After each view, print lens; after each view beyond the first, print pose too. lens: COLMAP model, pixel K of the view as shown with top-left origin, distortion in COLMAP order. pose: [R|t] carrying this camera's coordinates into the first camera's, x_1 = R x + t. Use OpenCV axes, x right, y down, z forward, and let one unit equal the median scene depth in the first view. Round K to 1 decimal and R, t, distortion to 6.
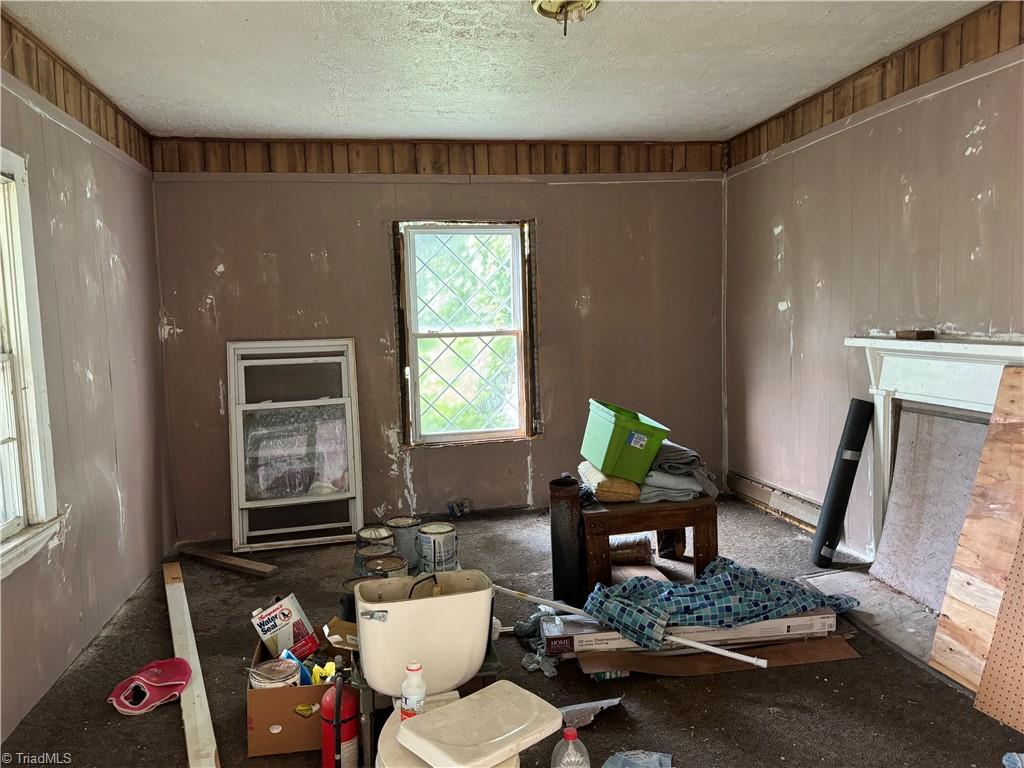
lens RADIAL K [[719.2, 0, 504.7], [0, 719.2, 377.8], [0, 0, 1]] dist [0.043067, -0.046549]
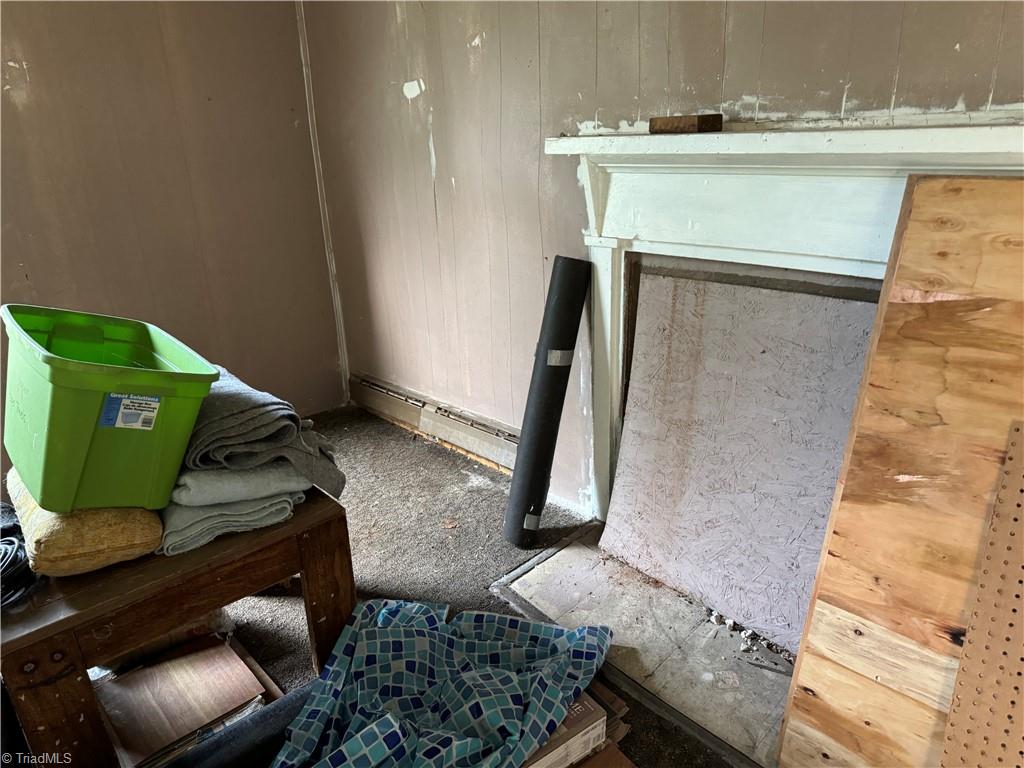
lens RADIAL K [[719.2, 0, 509.7], [0, 719.2, 386.3], [0, 0, 1]] dist [0.043067, -0.046549]
pose [[0.855414, -0.173025, 0.488189, 0.173921], [0.059067, 0.968991, 0.239933, -0.010243], [-0.514565, -0.176406, 0.839109, 0.576981]]
